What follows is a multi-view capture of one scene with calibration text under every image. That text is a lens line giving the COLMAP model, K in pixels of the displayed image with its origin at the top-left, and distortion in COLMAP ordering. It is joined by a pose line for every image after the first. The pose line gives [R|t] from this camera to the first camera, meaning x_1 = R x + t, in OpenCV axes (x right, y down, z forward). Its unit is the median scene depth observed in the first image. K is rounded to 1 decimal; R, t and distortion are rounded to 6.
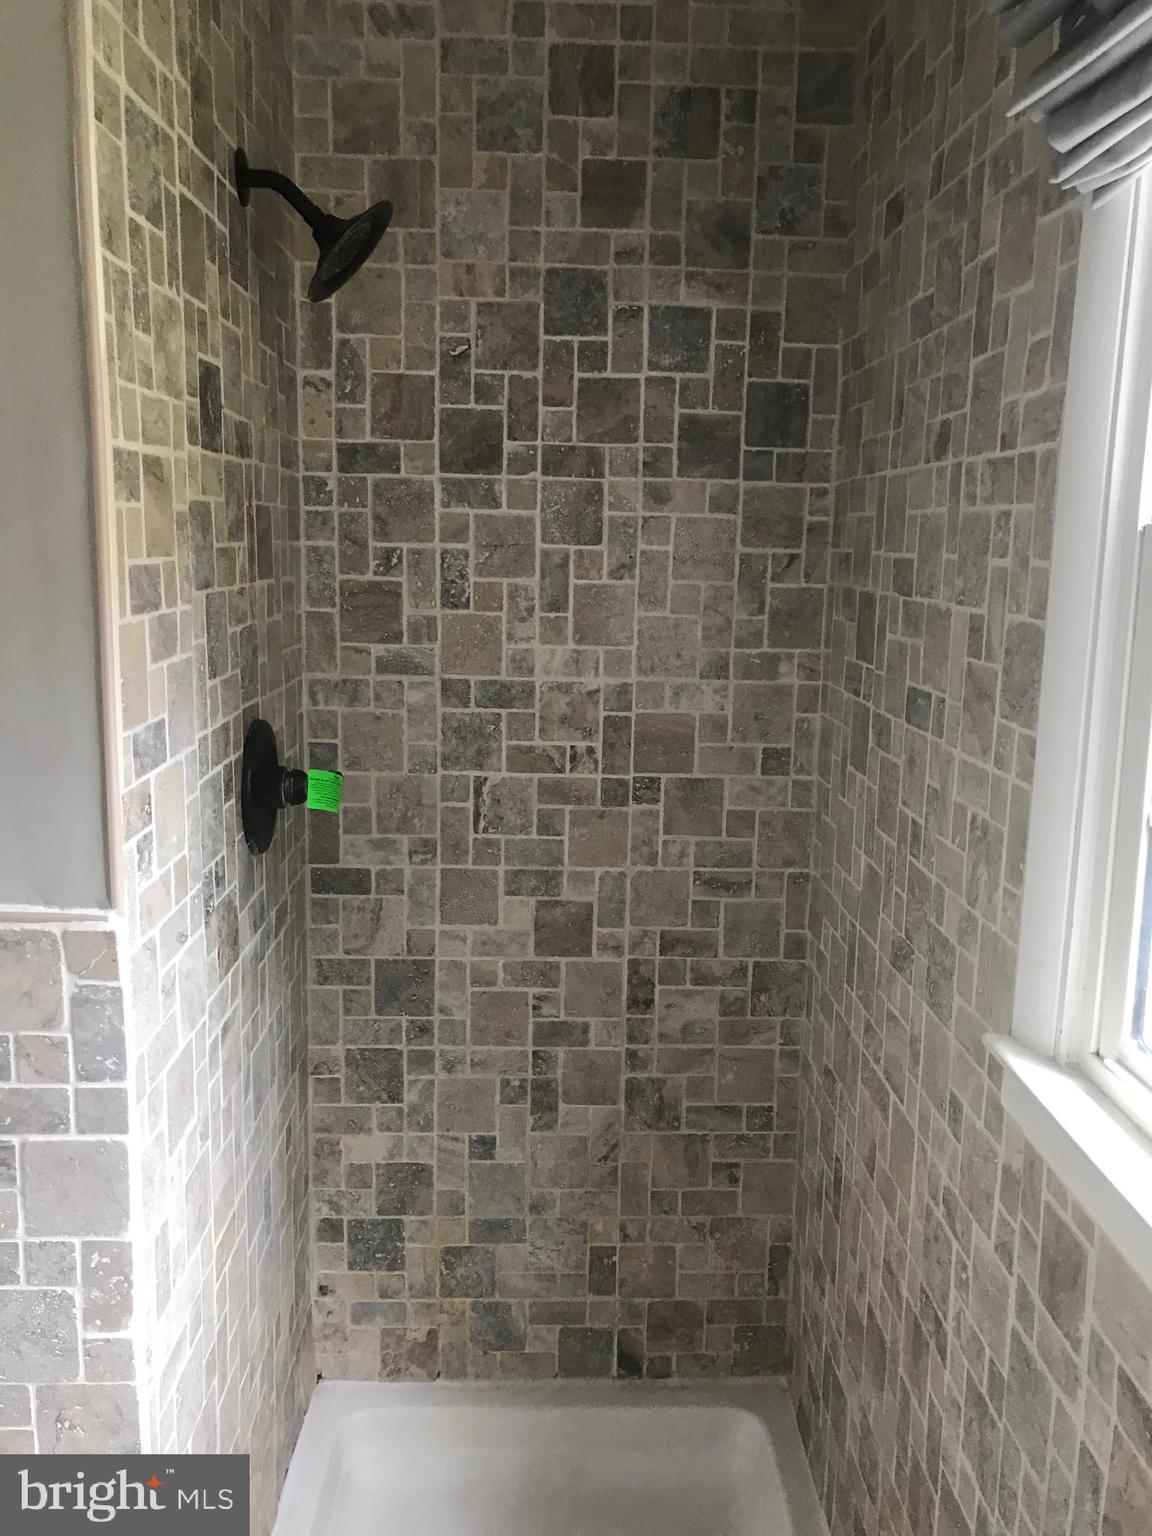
lens RADIAL K [[1276.5, 0, 579.9], [0, 1276.5, 768.4], [0, 0, 1]] dist [0.038419, -0.034334]
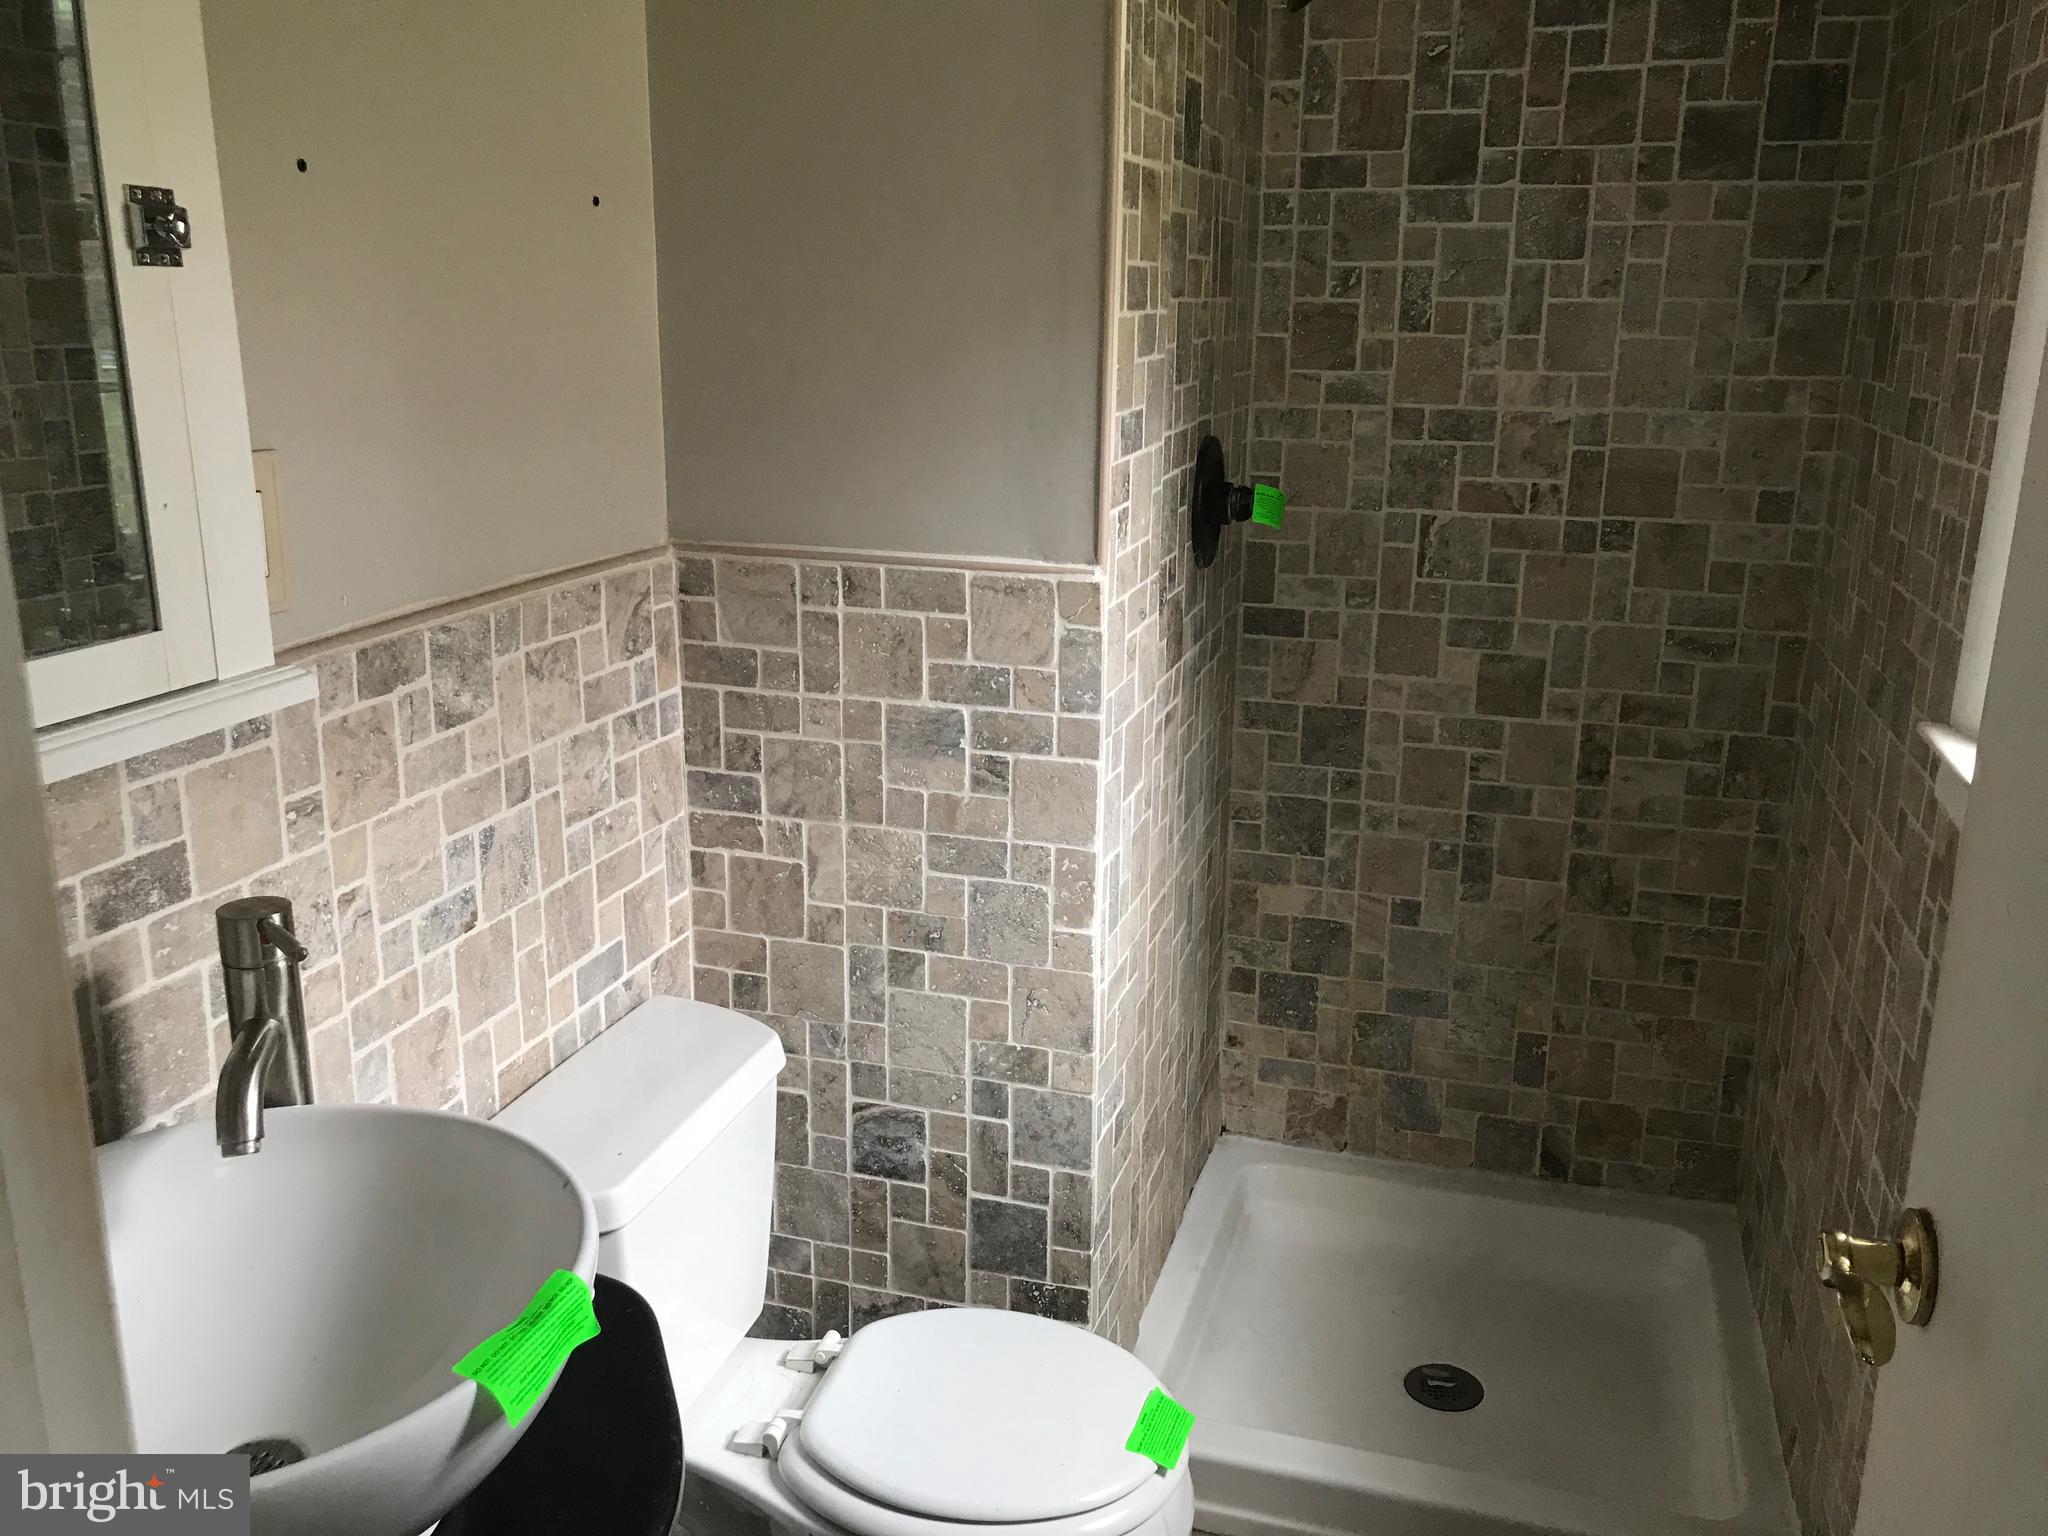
lens RADIAL K [[1702.0, 0, 1008.0], [0, 1702.0, 750.5], [0, 0, 1]] dist [0.038419, -0.034334]
pose [[0.946687, 0.070703, -0.314301, 0.037454], [-0.046618, 0.995416, 0.083507, 0.092605], [0.318765, -0.064403, 0.945643, -0.314328]]
